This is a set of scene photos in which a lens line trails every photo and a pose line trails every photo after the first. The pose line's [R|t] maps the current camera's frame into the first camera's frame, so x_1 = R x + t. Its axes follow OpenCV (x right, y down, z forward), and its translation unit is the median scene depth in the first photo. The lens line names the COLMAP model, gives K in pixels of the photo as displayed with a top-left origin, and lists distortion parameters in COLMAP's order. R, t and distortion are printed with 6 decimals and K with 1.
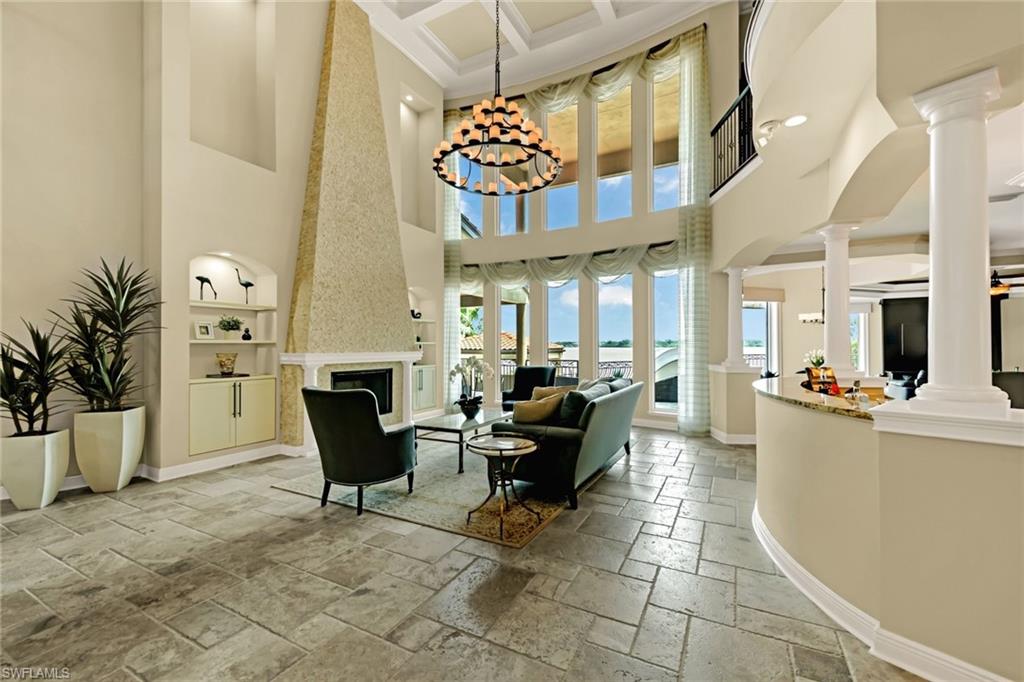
lens RADIAL K [[415.5, 0, 511.2], [0, 415.5, 341.6], [0, 0, 1]] dist [-0.000029, -0.000318]
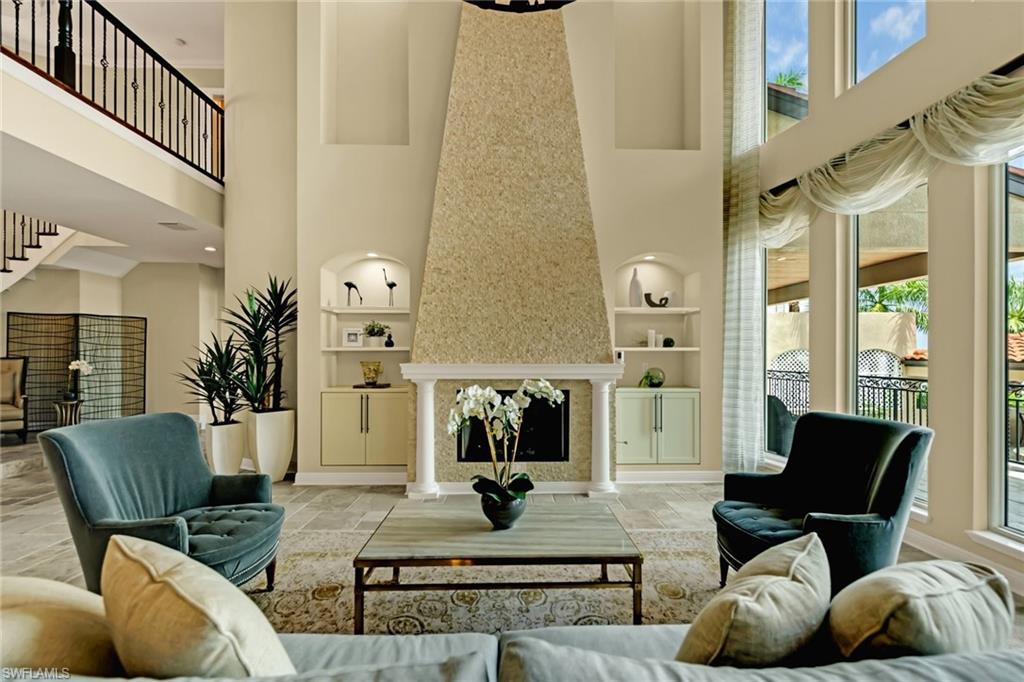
lens RADIAL K [[415.5, 0, 525.4], [0, 415.5, 353.7], [0, 0, 1]] dist [-0.000029, -0.000318]
pose [[0.497175, 0.002312, -0.867647, 0.279065], [0.008326, 0.999938, 0.007435, 0.006106], [0.867610, -0.010921, 0.497125, 0.806649]]
